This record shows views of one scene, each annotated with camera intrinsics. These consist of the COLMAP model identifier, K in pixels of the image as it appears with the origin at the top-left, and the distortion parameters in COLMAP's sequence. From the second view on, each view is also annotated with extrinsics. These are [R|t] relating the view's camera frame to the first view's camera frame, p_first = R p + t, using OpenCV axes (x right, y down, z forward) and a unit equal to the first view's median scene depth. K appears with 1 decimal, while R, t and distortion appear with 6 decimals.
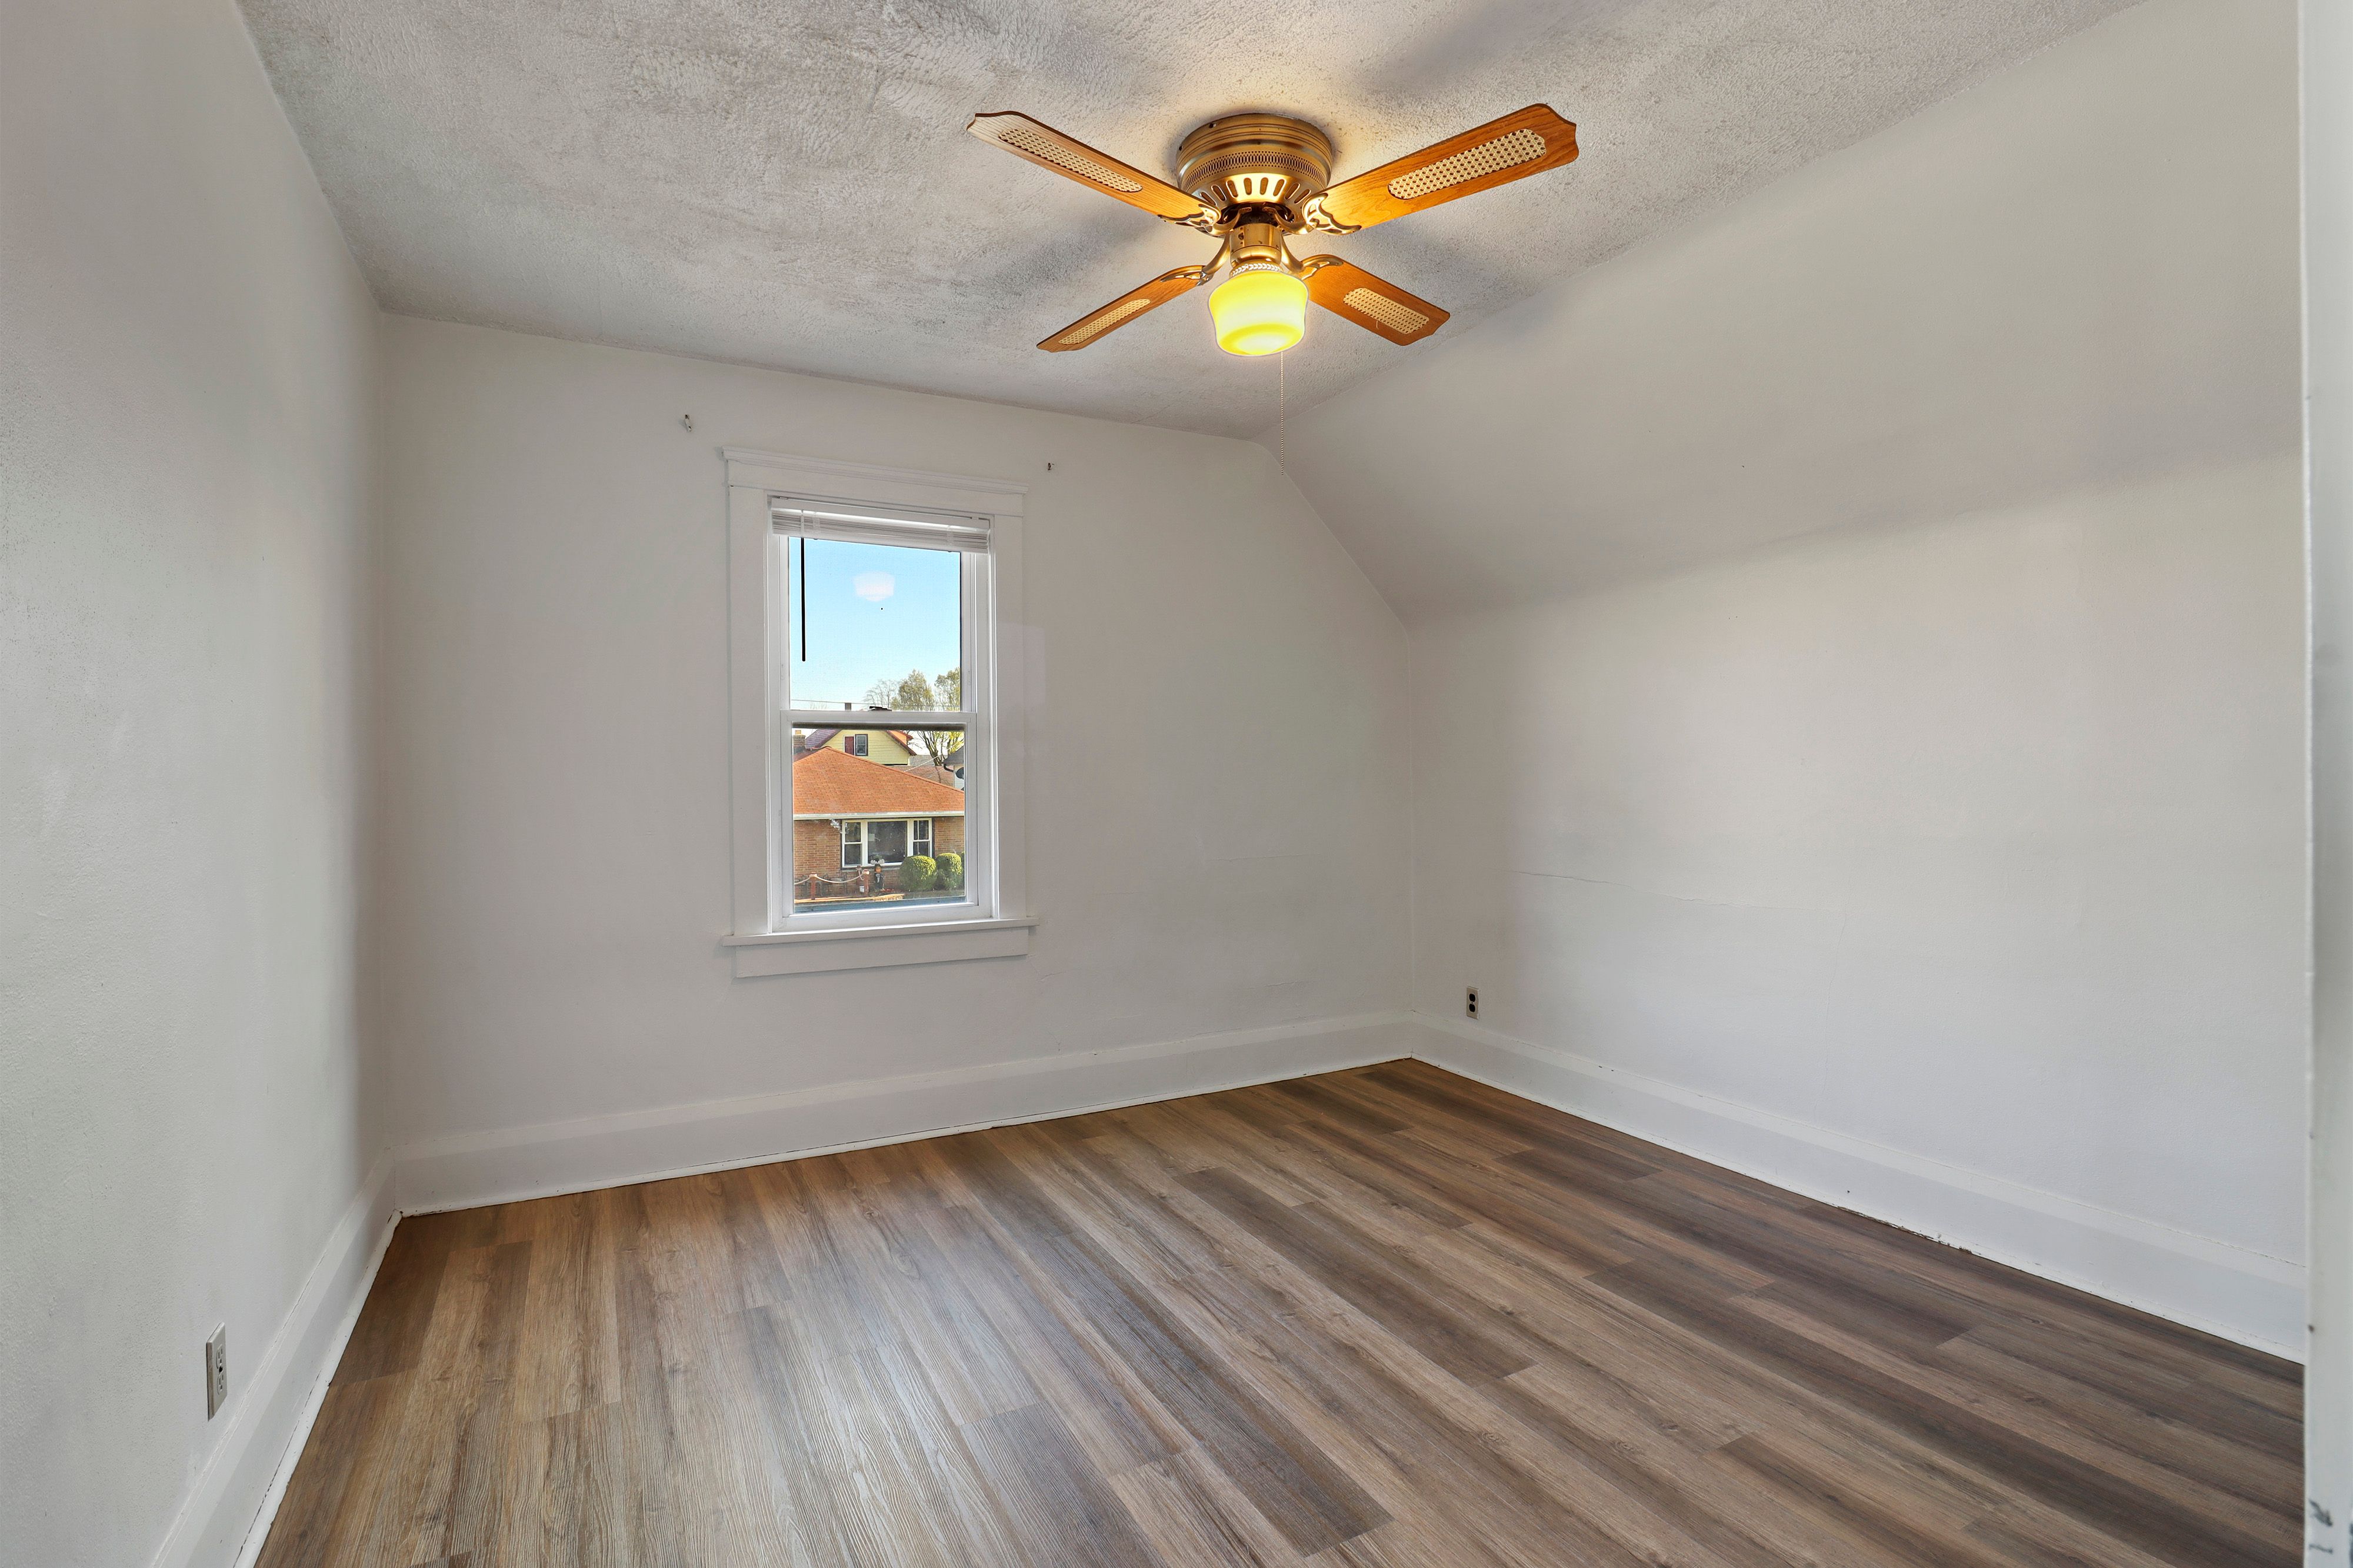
lens RADIAL K [[1110.2, 0, 1178.7], [0, 1110.2, 759.9], [0, 0, 1]] dist [0.004726, -0.017236]
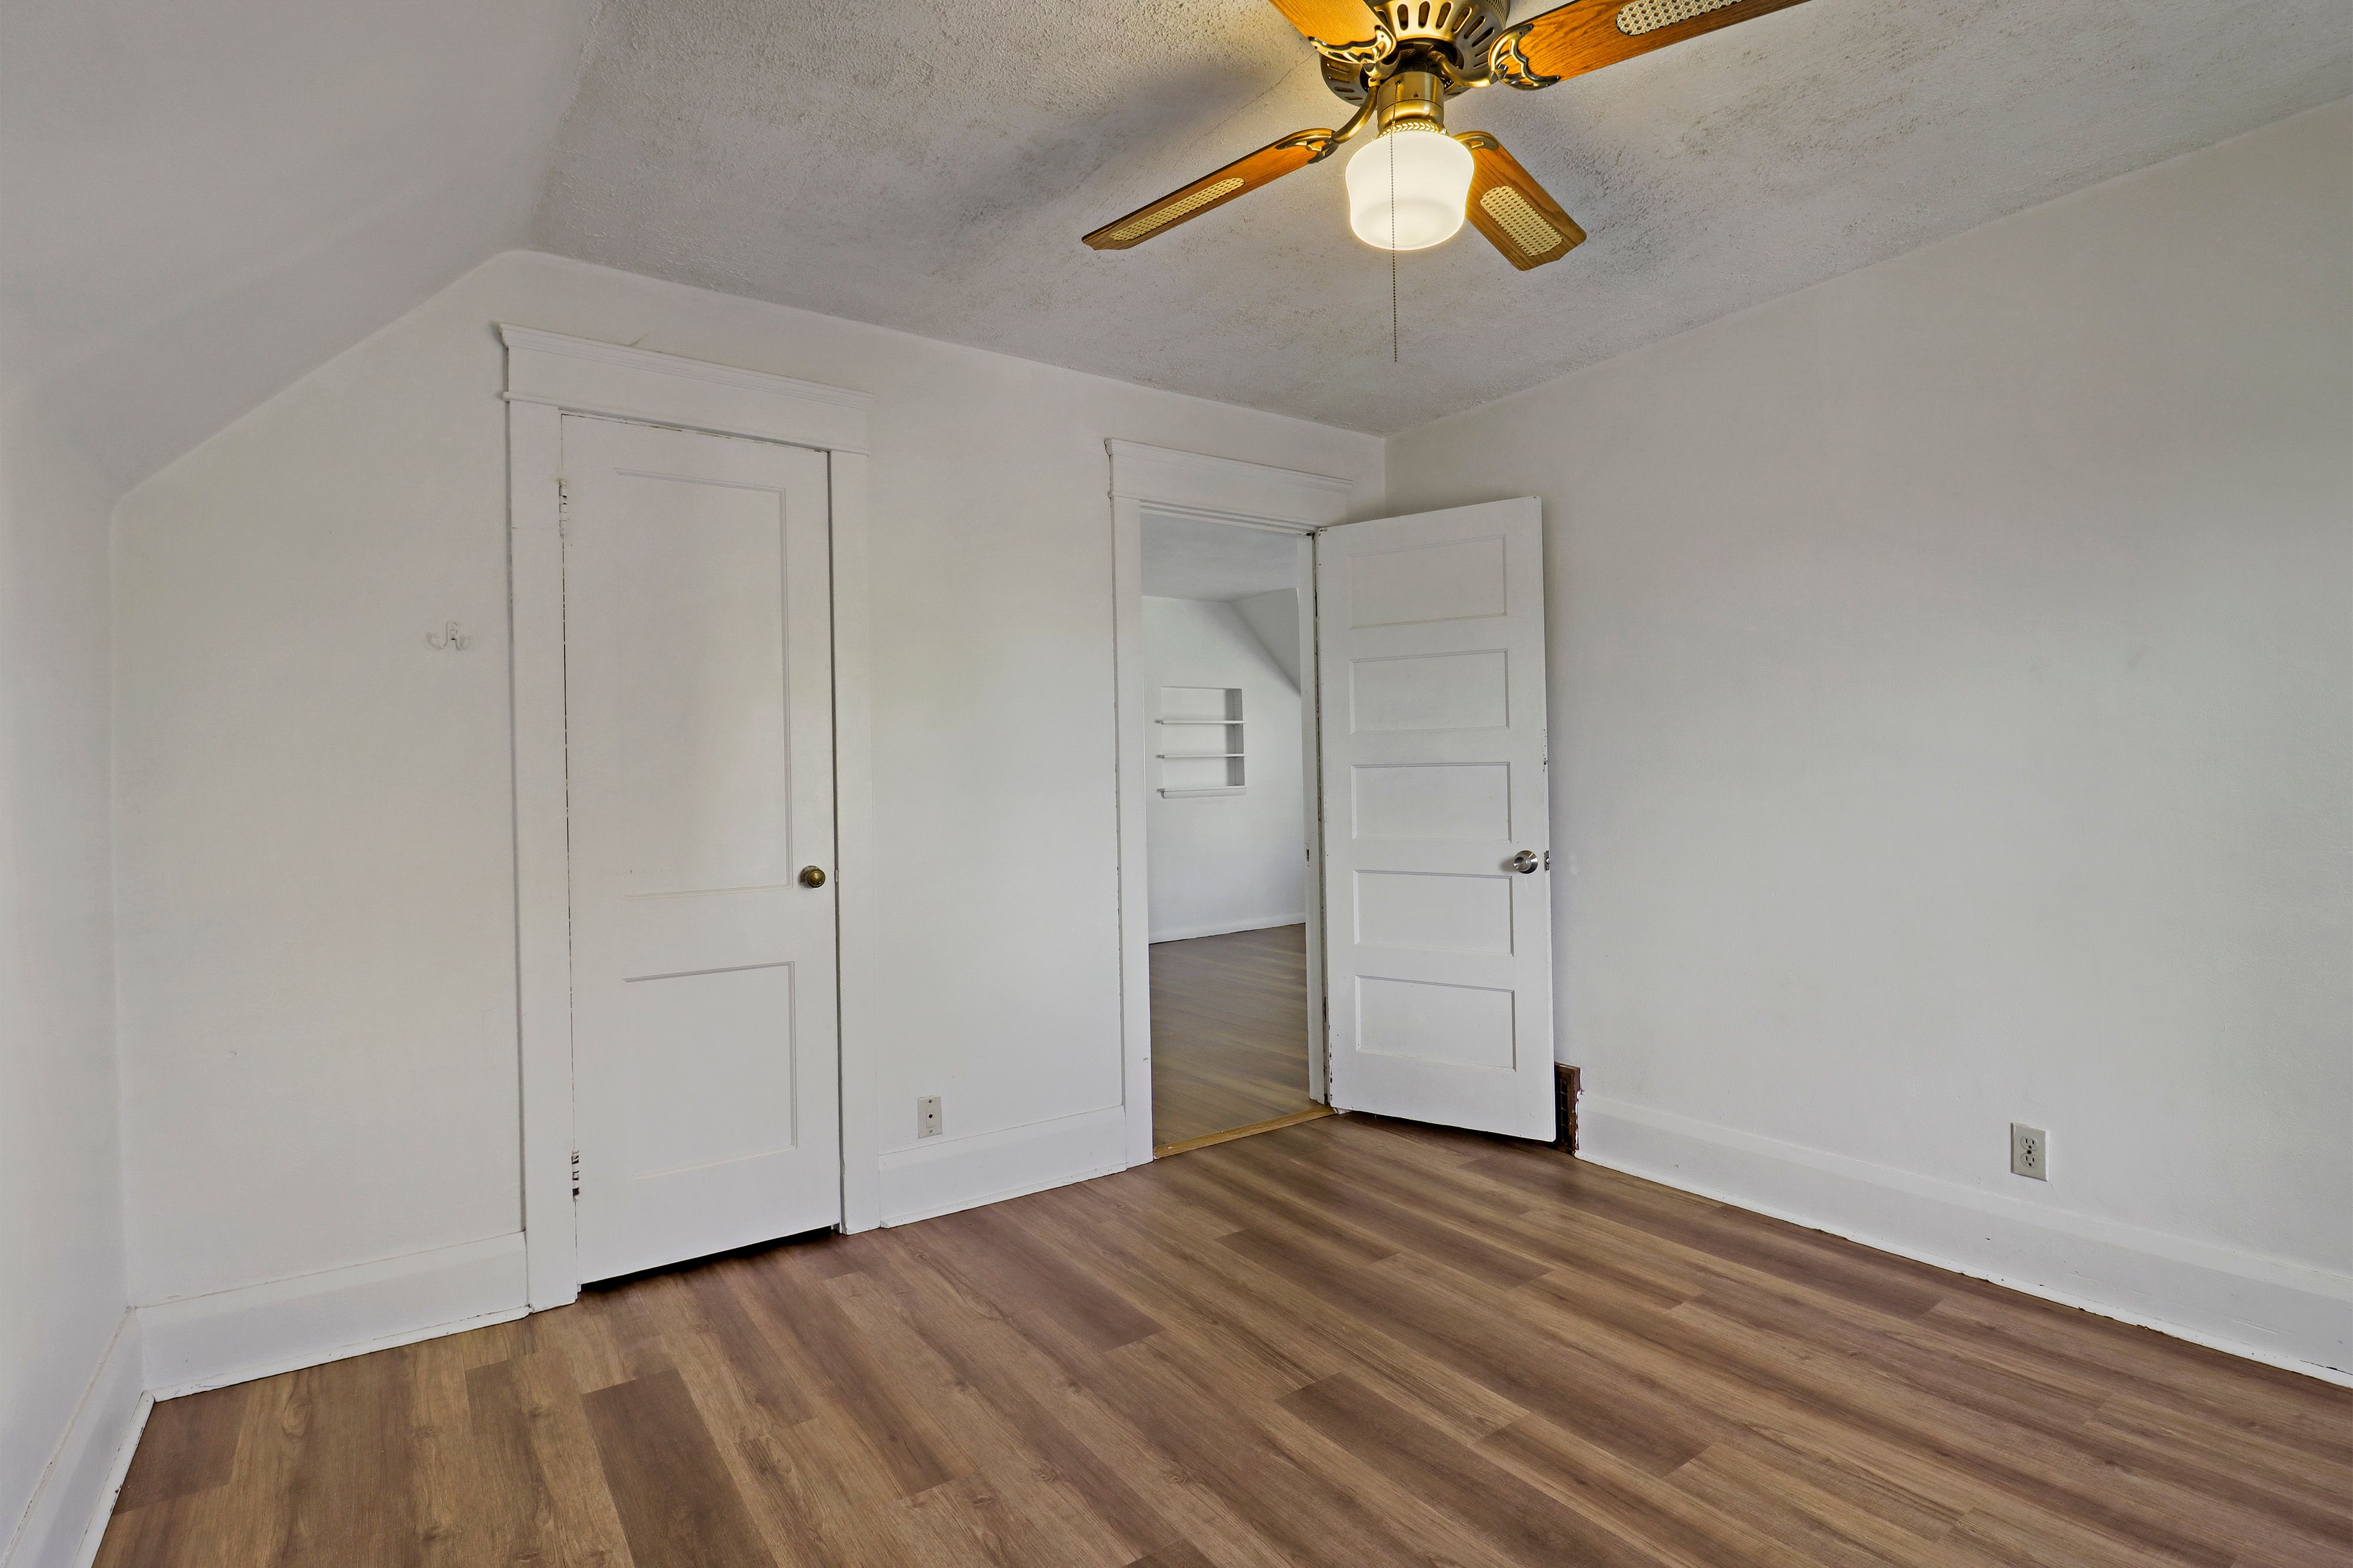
lens RADIAL K [[1110.2, 0, 1178.7], [0, 1110.2, 759.9], [0, 0, 1]] dist [0.004726, -0.017236]
pose [[-0.991973, 0.029640, -0.122924, 0.389652], [0.031272, 0.999446, -0.011369, -0.000661], [0.122519, -0.015122, -0.992351, 2.013241]]
